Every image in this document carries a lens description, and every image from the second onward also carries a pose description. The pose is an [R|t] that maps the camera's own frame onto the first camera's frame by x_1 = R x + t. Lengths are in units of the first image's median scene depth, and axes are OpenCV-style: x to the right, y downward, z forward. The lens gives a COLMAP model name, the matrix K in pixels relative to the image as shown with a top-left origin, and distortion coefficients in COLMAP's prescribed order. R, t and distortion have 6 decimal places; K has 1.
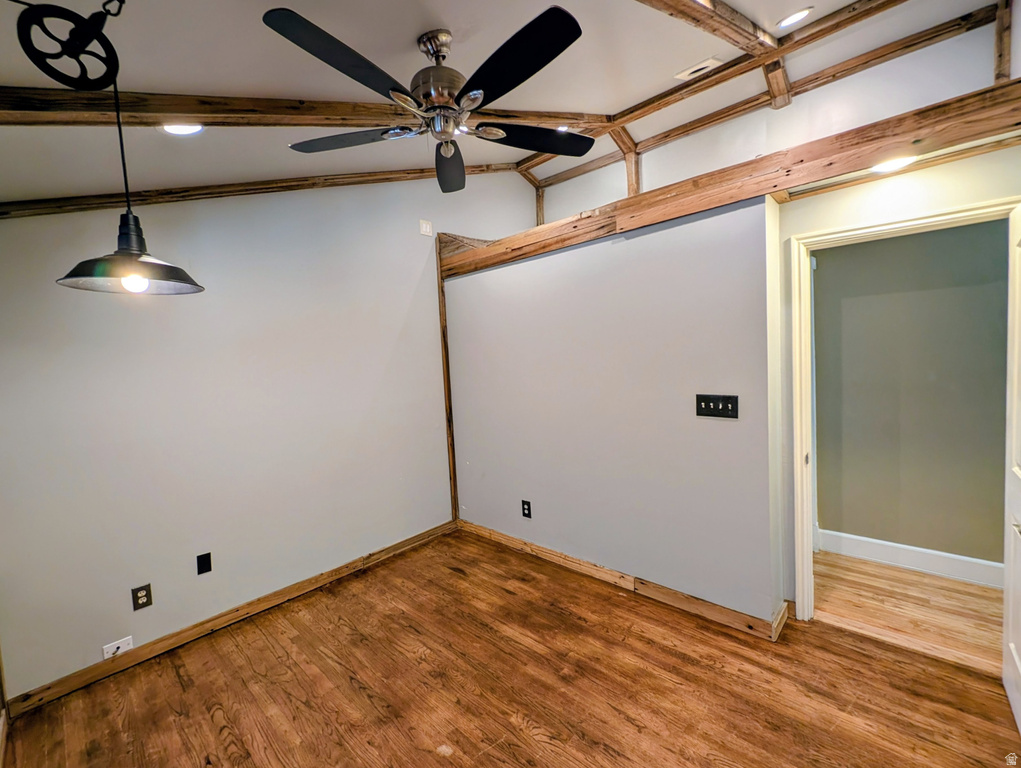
lens RADIAL K [[434.3, 0, 508.3], [0, 434.3, 385.4], [0, 0, 1]] dist [0.003899, -0.002308]
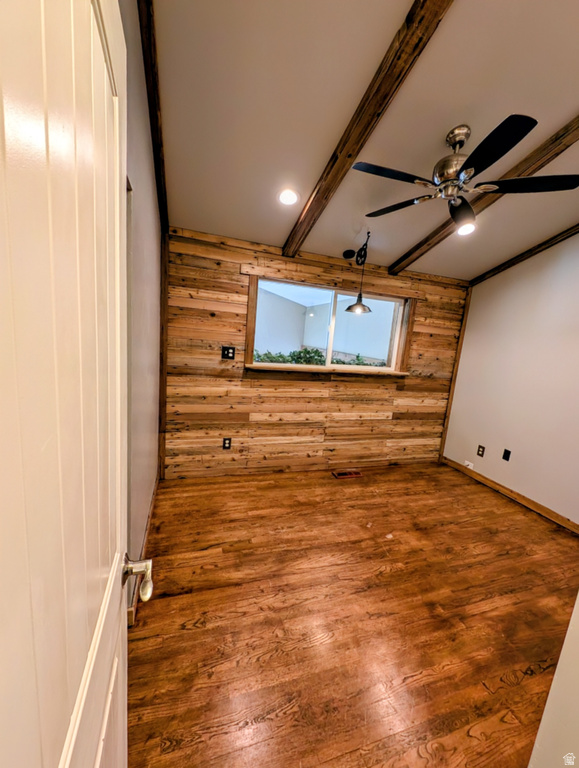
lens RADIAL K [[295.4, 0, 292.0], [0, 295.4, 382.1], [0, 0, 1]] dist [-0.000661, -0.001641]
pose [[-0.471053, 0.155270, -0.868332, 0.822009], [-0.118262, 0.964383, 0.236600, -0.075338], [0.874141, 0.214142, -0.435913, 0.769189]]
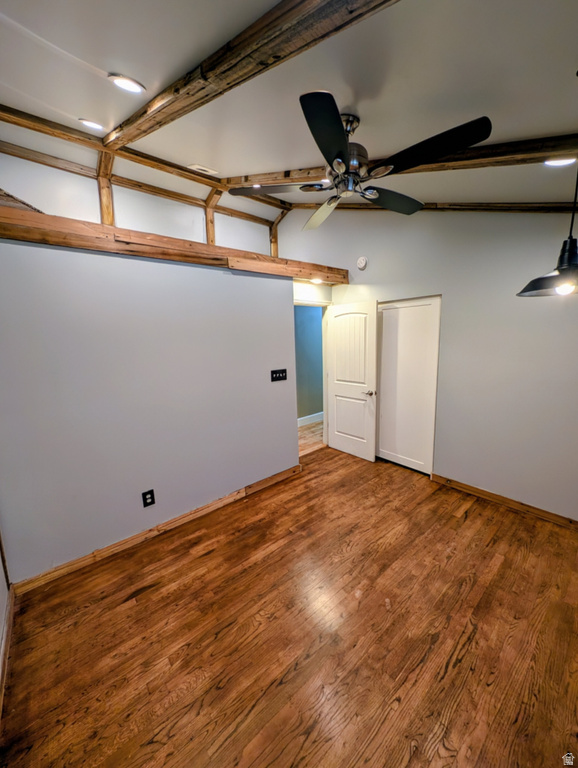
lens RADIAL K [[295.4, 0, 287.1], [0, 295.4, 388.5], [0, 0, 1]] dist [-0.000661, -0.001641]
pose [[0.104208, -0.126593, 0.986466, -0.846754], [0.095635, 0.988545, 0.116757, -0.045784], [-0.989947, 0.082174, 0.115121, 0.786633]]
